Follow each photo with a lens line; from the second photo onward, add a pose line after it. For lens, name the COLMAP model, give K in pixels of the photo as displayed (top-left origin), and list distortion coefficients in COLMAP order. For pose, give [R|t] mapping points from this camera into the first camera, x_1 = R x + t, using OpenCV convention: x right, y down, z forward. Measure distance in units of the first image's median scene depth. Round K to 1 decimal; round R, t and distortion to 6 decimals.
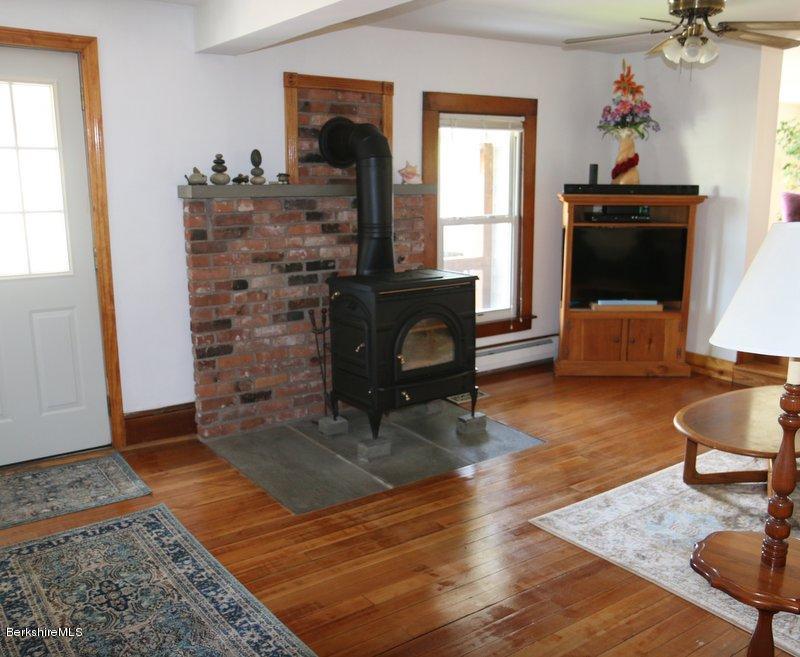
lens RADIAL K [[770.9, 0, 400.7], [0, 770.9, 329.5], [0, 0, 1]] dist [-0.064558, 0.000000]
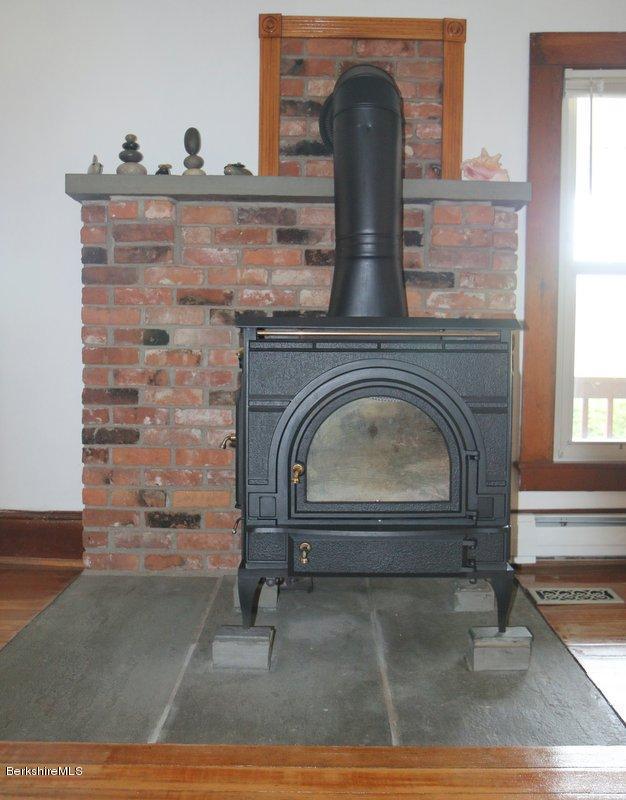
lens RADIAL K [[731.9, 0, 314.3], [0, 731.9, 396.4], [0, 0, 1]] dist [-0.054662, 0.000000]
pose [[0.811304, 0.049063, -0.582562, 0.250829], [-0.131509, 0.986250, -0.100084, 0.033515], [0.569641, 0.157811, 0.806601, 0.584677]]
